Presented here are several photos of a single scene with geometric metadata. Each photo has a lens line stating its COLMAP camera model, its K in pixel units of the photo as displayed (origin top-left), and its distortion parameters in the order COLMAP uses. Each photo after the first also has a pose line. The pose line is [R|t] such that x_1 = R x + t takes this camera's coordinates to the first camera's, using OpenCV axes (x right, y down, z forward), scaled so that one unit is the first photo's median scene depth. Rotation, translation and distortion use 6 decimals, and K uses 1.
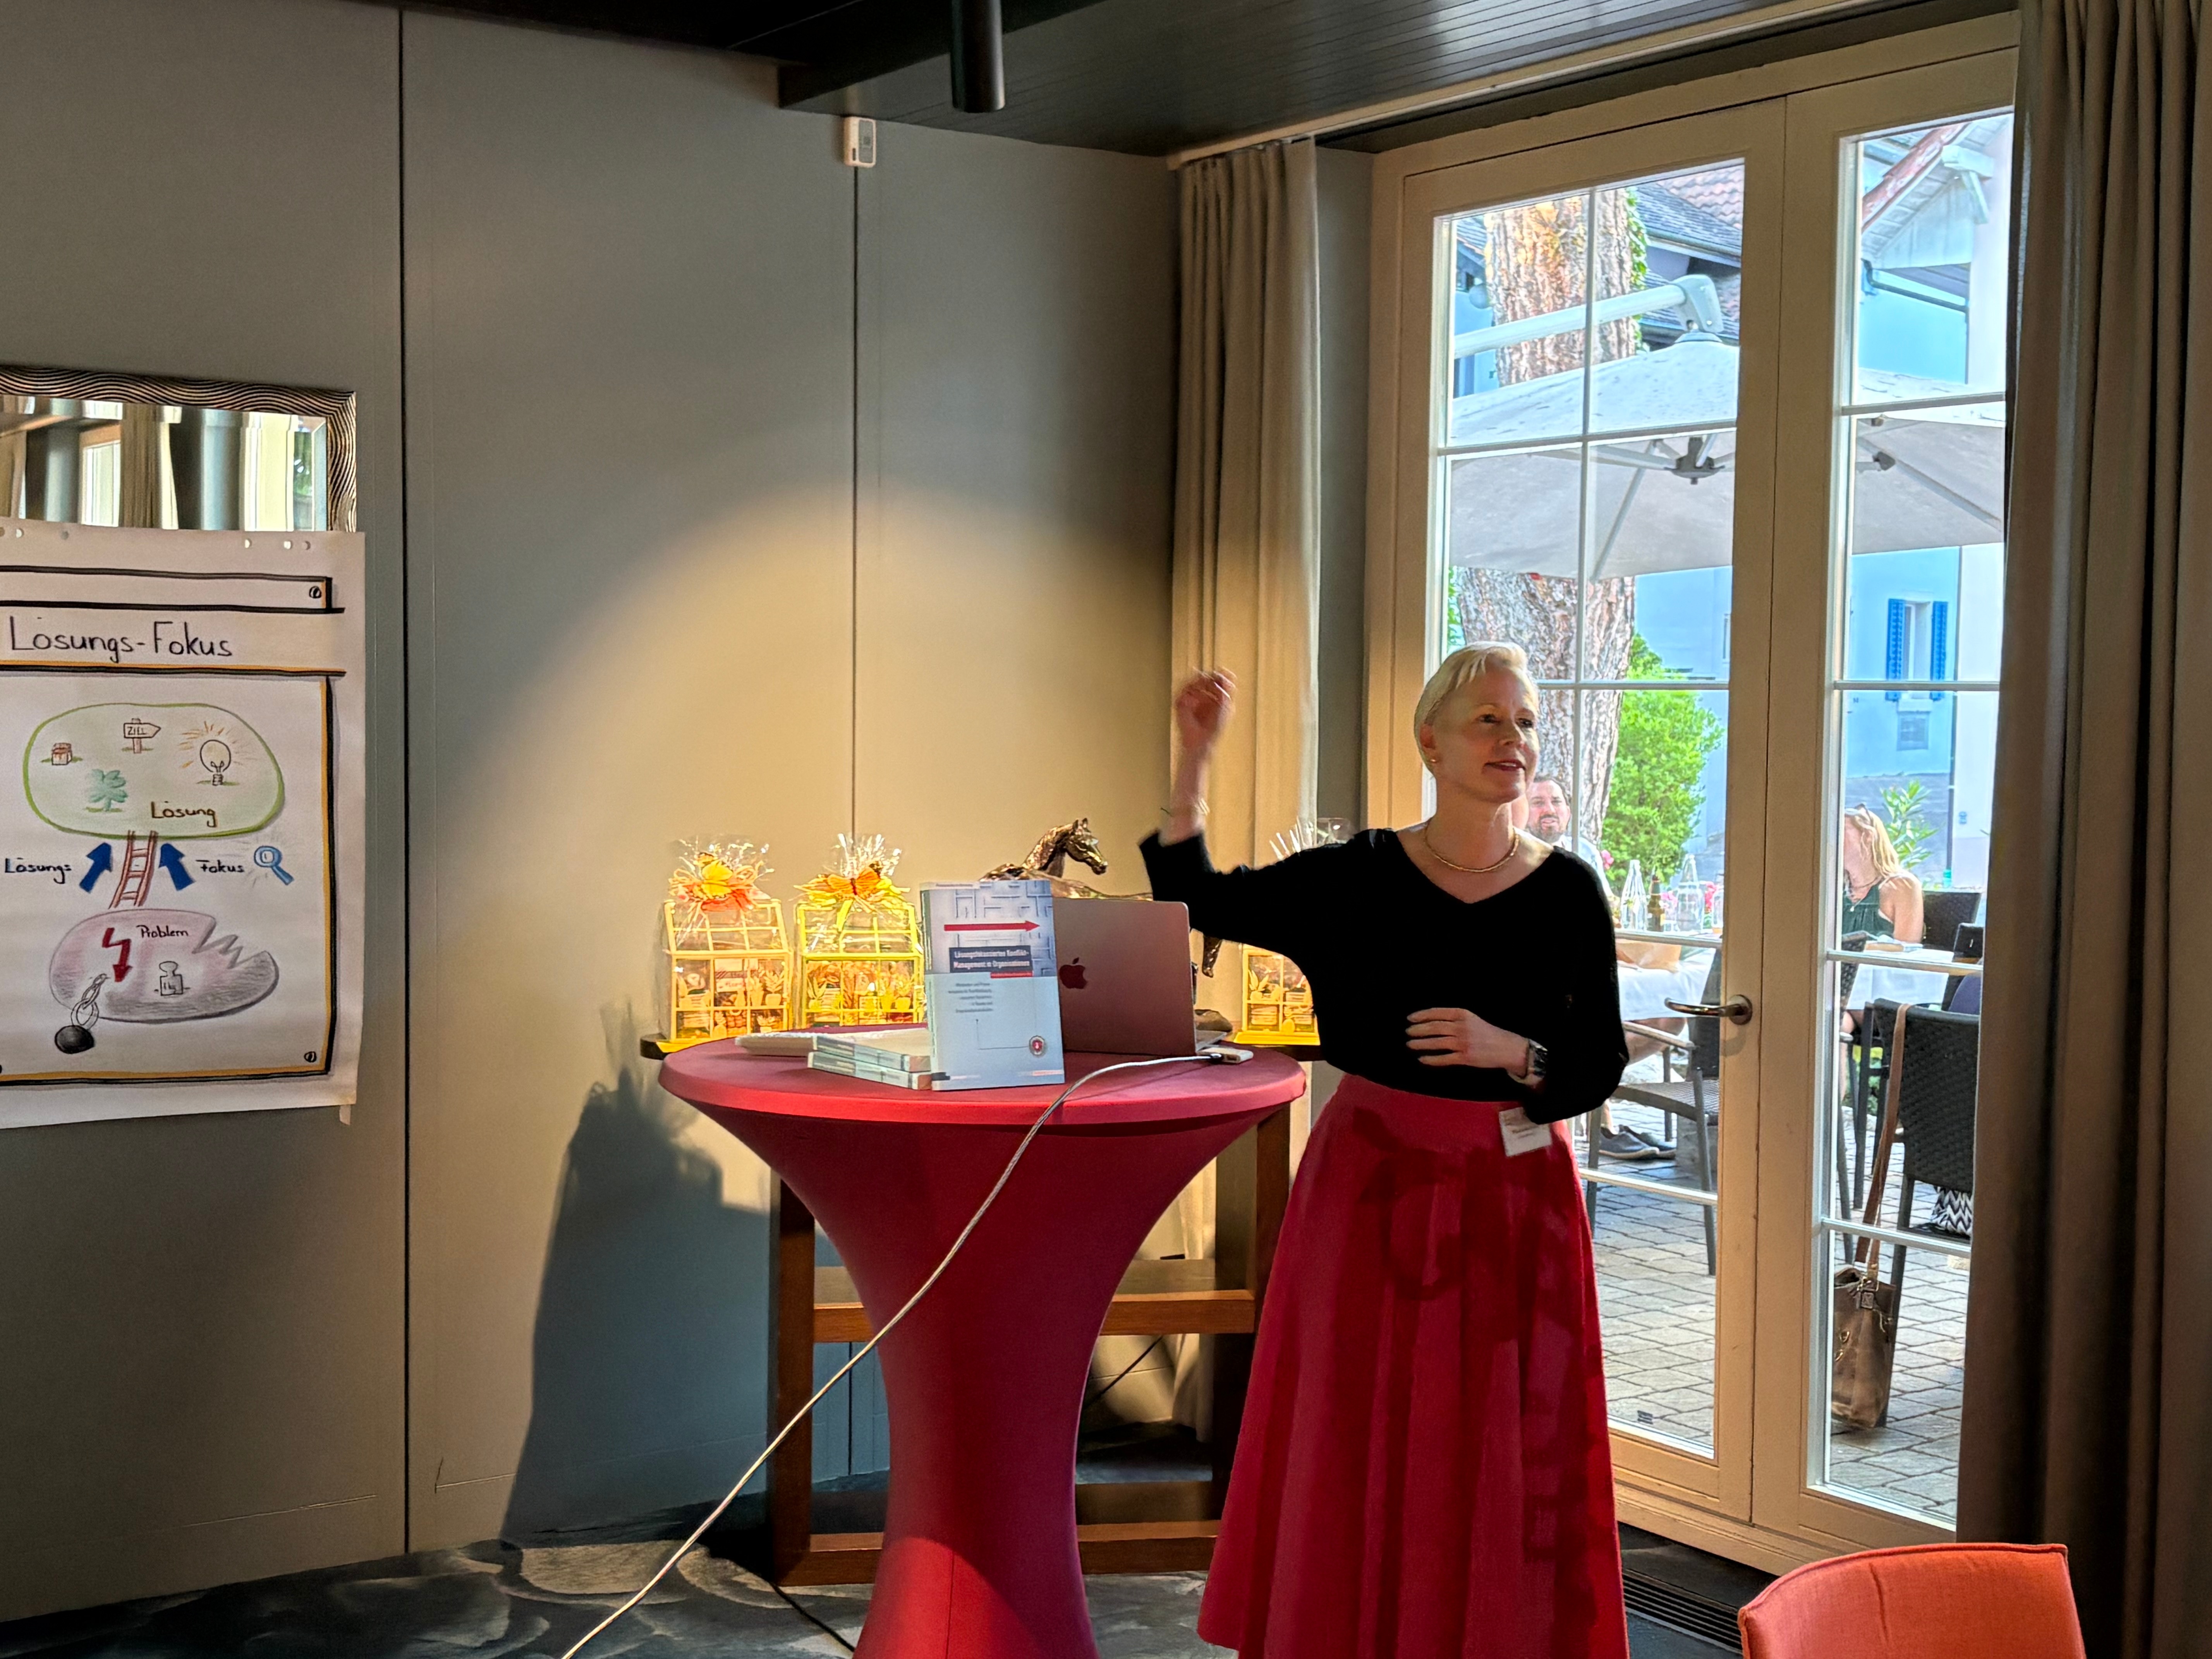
lens RADIAL K [[2899.3, 0, 1100.9], [0, 2899.3, 838.8], [0, 0, 1]] dist [0.205628, -0.813805]
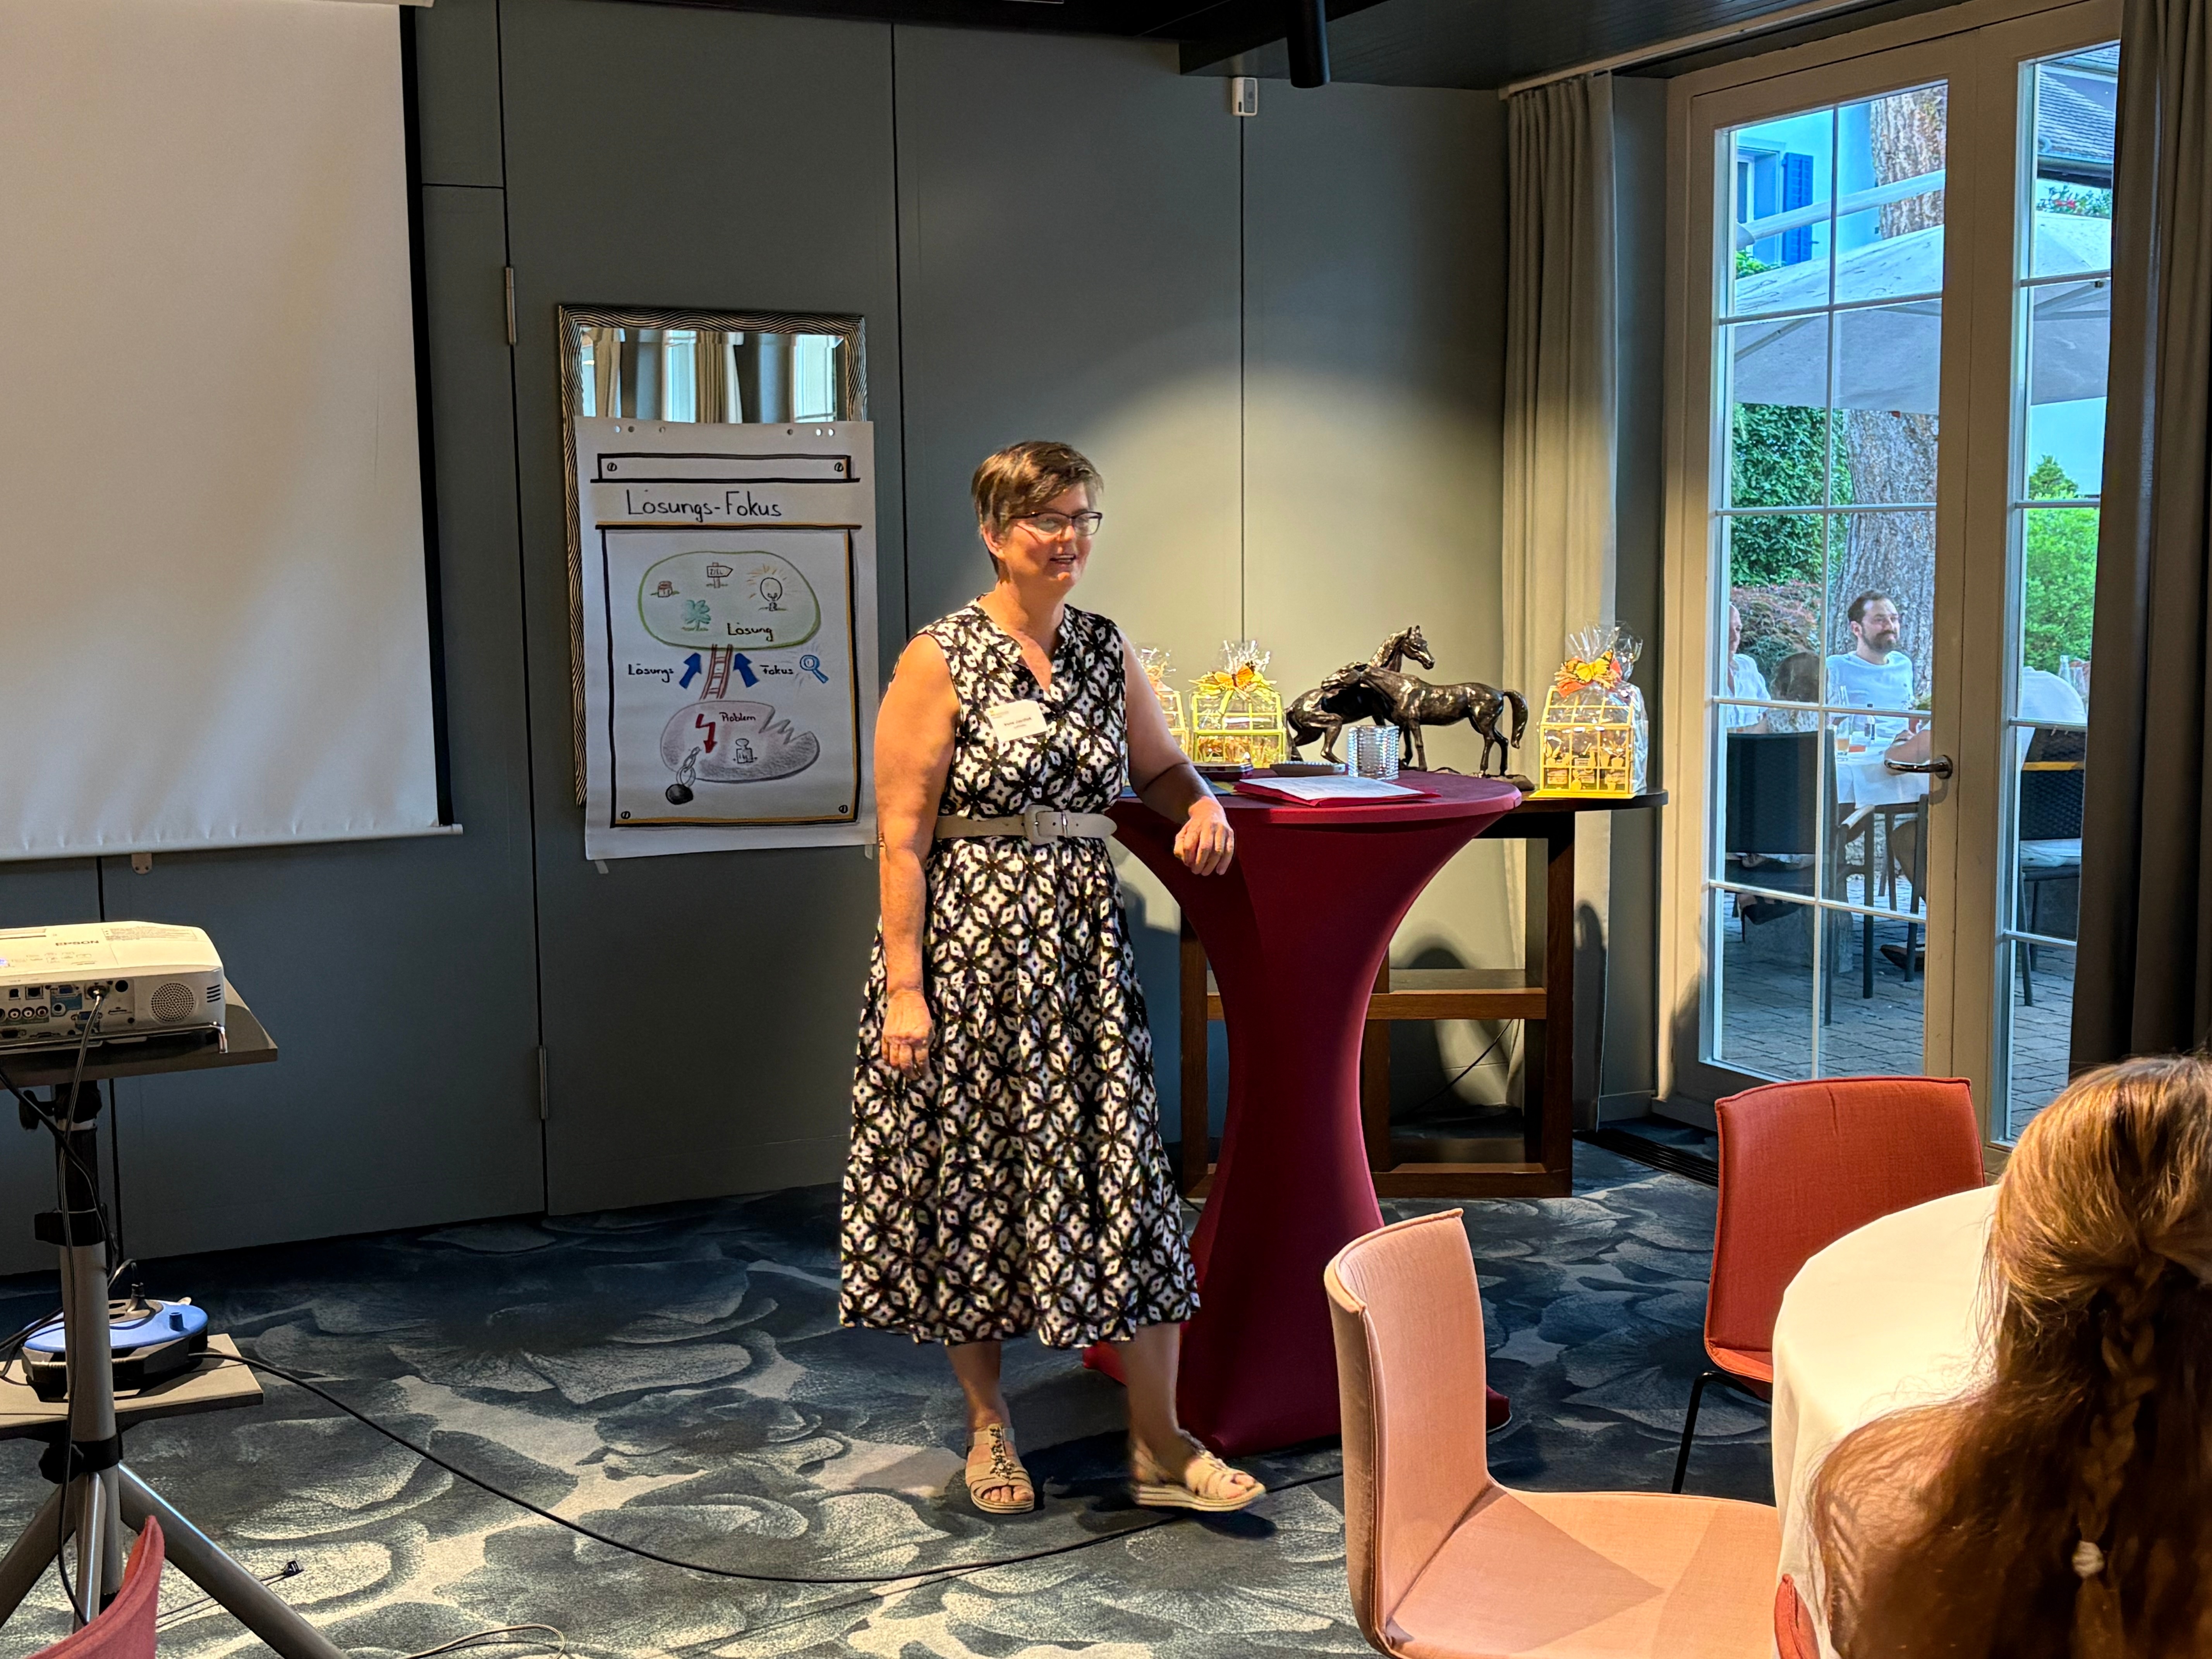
lens RADIAL K [[2719.8, 0, 1102.9], [0, 2719.8, 843.3], [0, 0, 1]] dist [0.215309, -0.833384]
pose [[0.984425, -0.003593, -0.175769, 0.069796], [0.014207, 0.998147, 0.059168, 0.015654], [0.175231, -0.060744, 0.982652, -0.219086]]
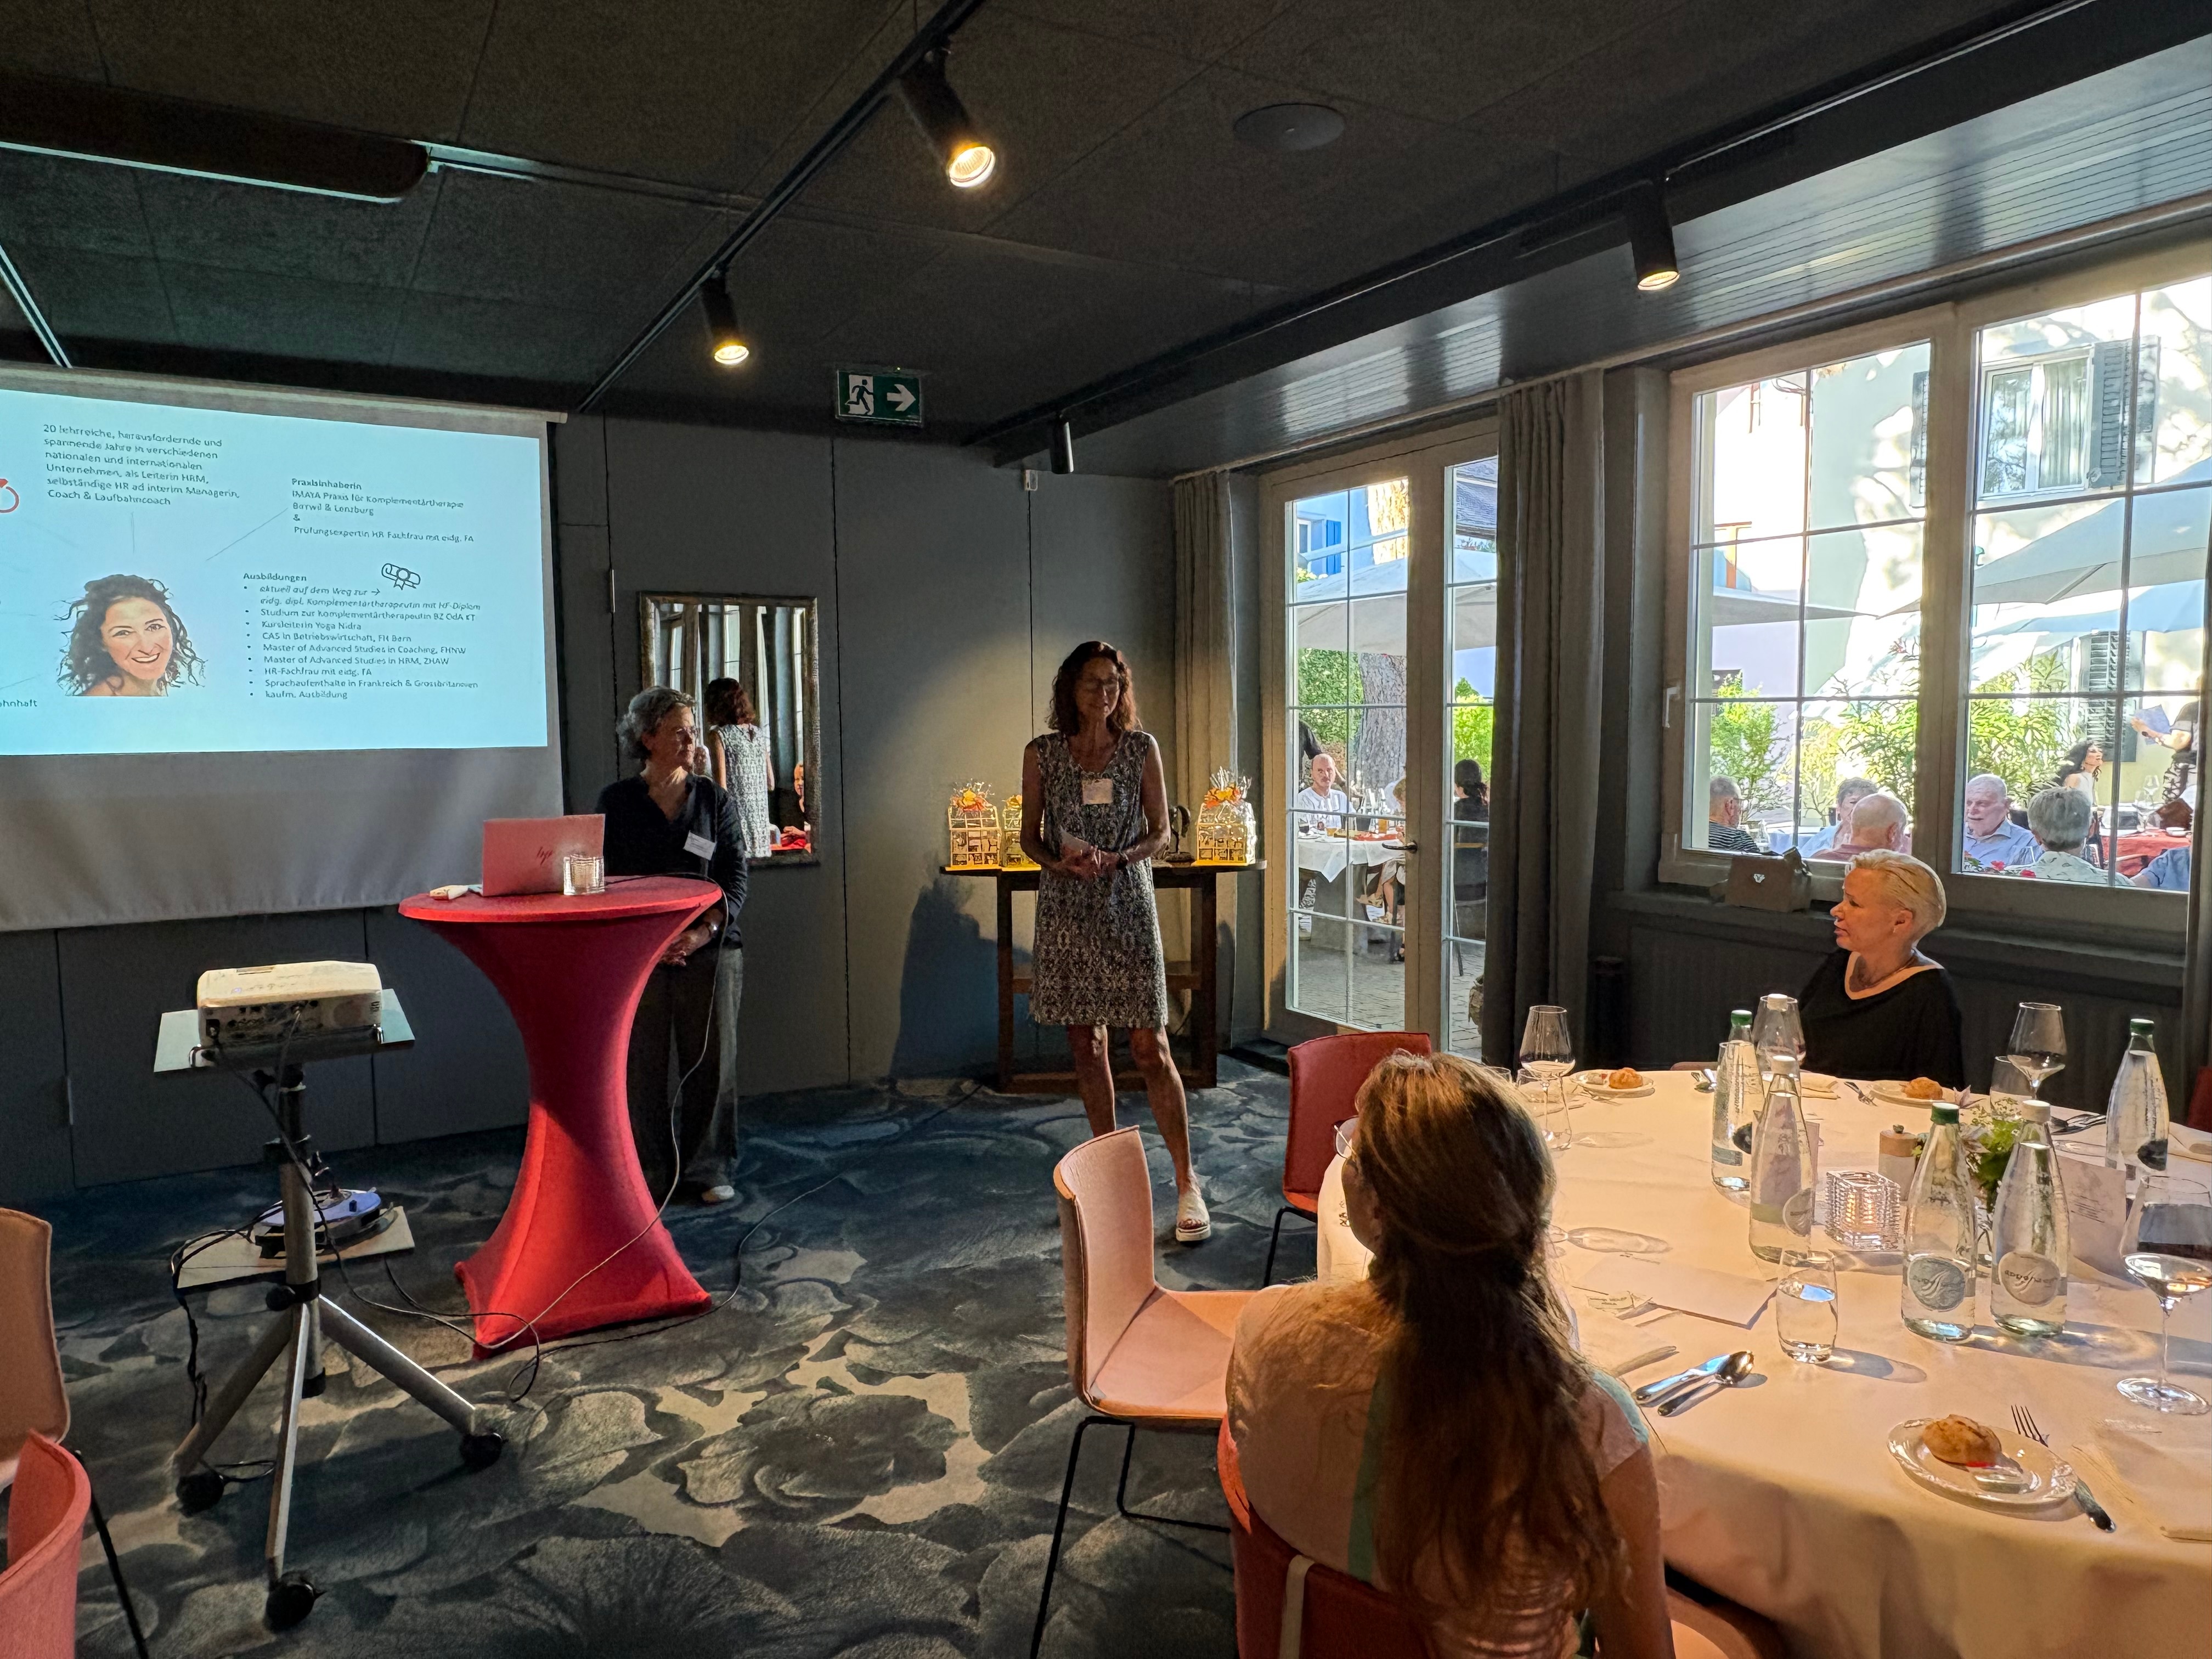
lens RADIAL K [[1461.0, 0, 1106.0], [0, 1461.0, 829.5], [0, 0, 1]] dist [0.001017, 0.000529]
pose [[0.996031, -0.015241, -0.087696, 0.077426], [0.017604, 0.999501, 0.026224, 0.009599], [0.087252, -0.027664, 0.995802, -0.160887]]
